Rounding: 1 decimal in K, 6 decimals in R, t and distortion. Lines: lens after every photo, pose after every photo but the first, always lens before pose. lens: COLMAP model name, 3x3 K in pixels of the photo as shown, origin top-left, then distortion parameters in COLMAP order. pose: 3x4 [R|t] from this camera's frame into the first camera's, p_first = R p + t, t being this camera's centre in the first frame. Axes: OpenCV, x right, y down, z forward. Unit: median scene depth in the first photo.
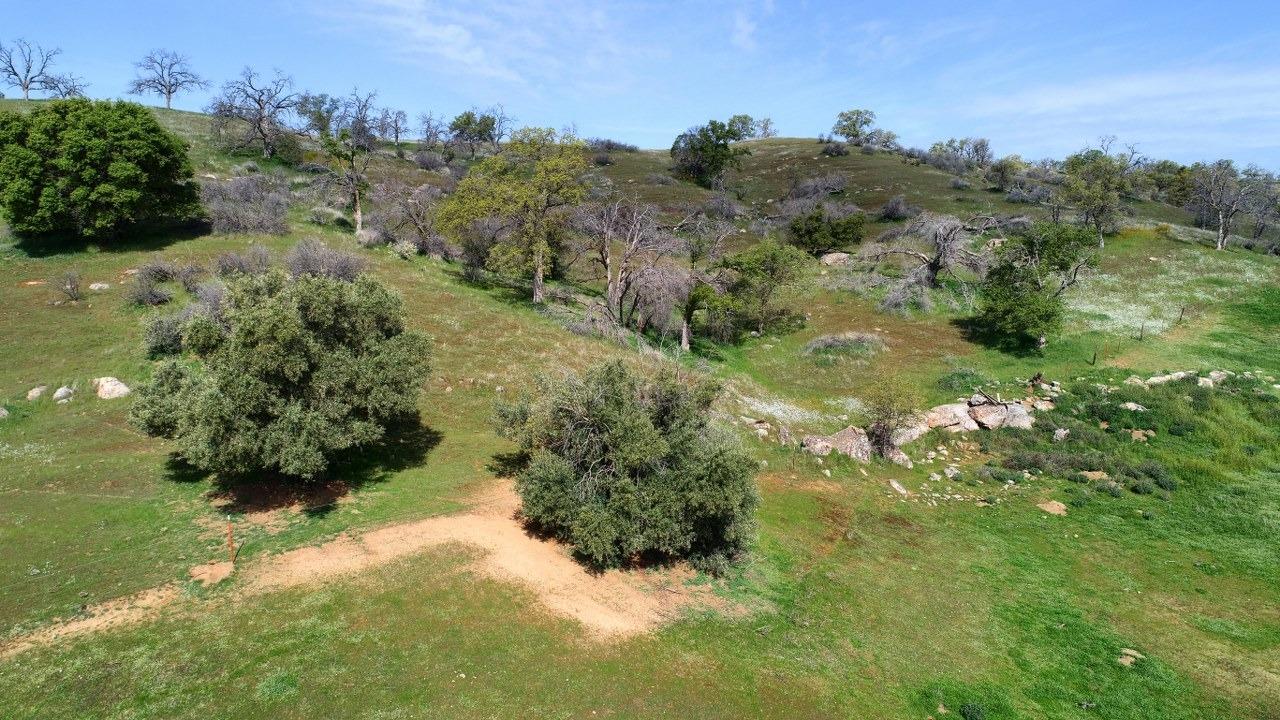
lens RADIAL K [[849.2, 0, 640.0], [0, 849.2, 360.0], [0, 0, 1]] dist [-0.007657, 0.000702]
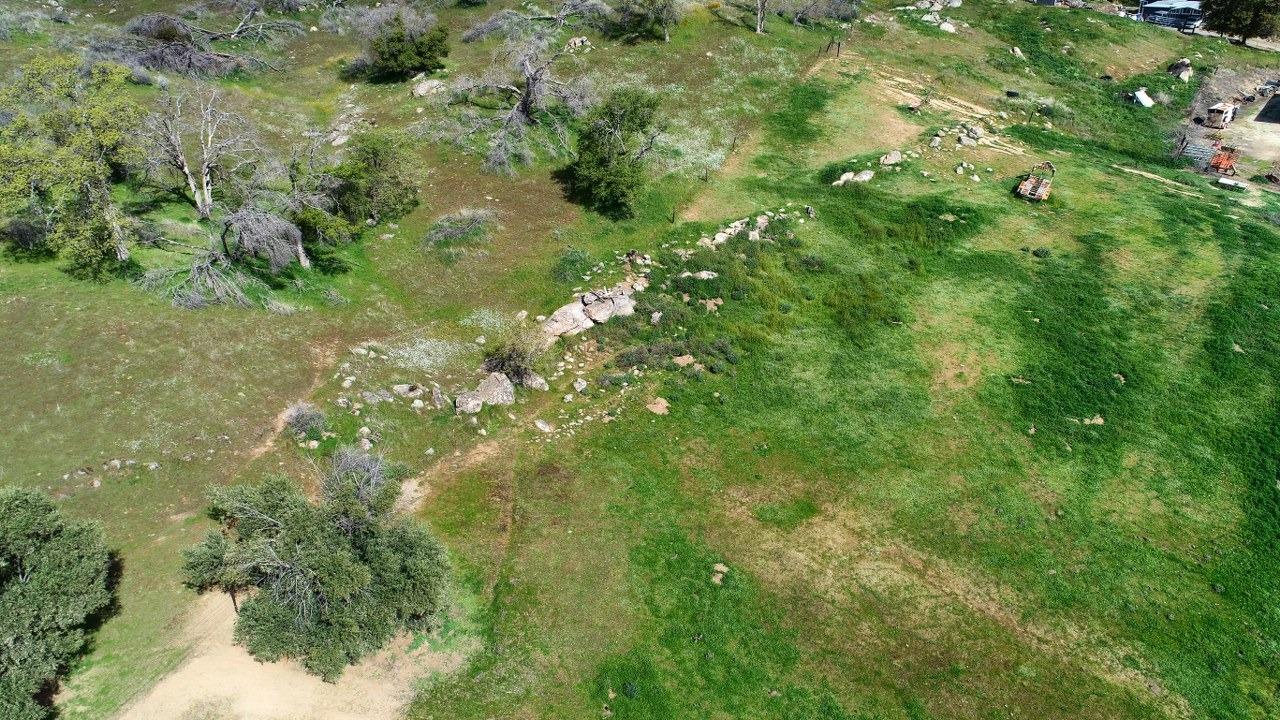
lens RADIAL K [[849.2, 0, 640.0], [0, 849.2, 360.0], [0, 0, 1]] dist [-0.007657, 0.000702]
pose [[0.889545, -0.258194, 0.376890, -0.000555], [0.109388, 0.921357, 0.373009, -0.307189], [-0.443559, -0.290581, 0.847832, -0.042590]]
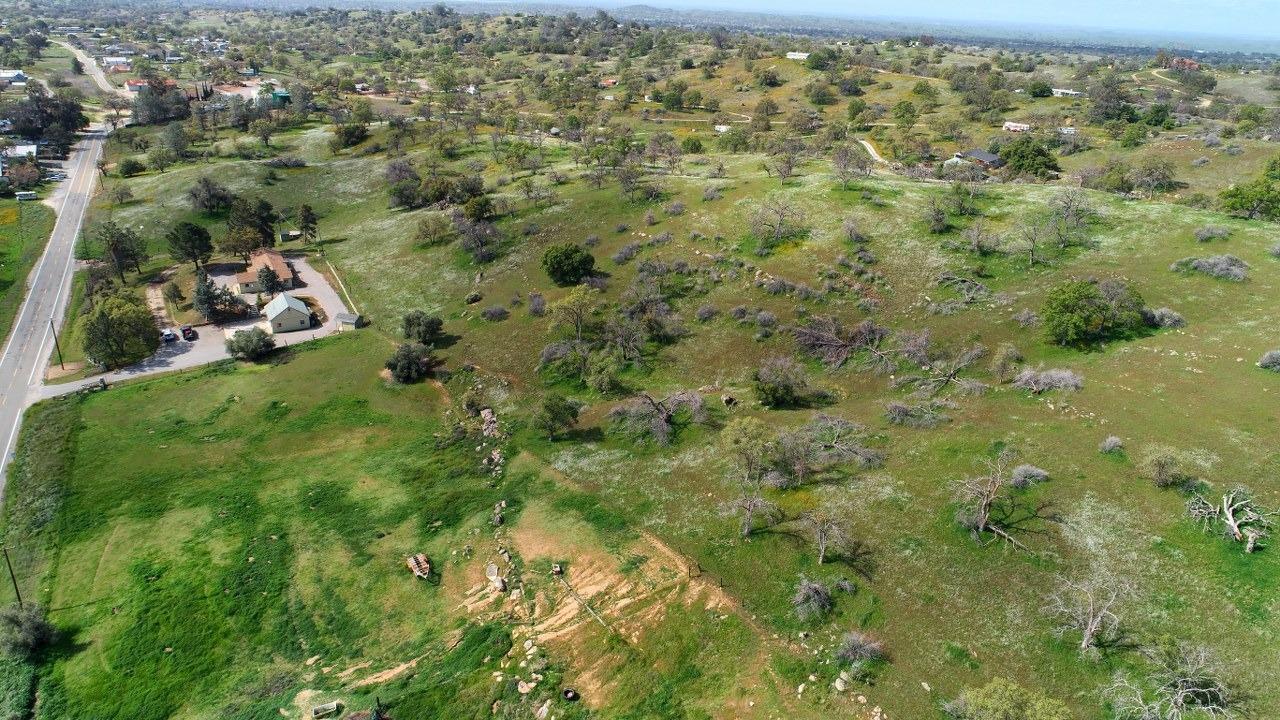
lens RADIAL K [[849.2, 0, 640.0], [0, 849.2, 360.0], [0, 0, 1]] dist [-0.007657, 0.000702]
pose [[-0.045867, 0.391286, -0.919125, 2.853368], [-0.185579, 0.900740, 0.392720, -1.355058], [0.981558, 0.188583, 0.031300, 1.290716]]
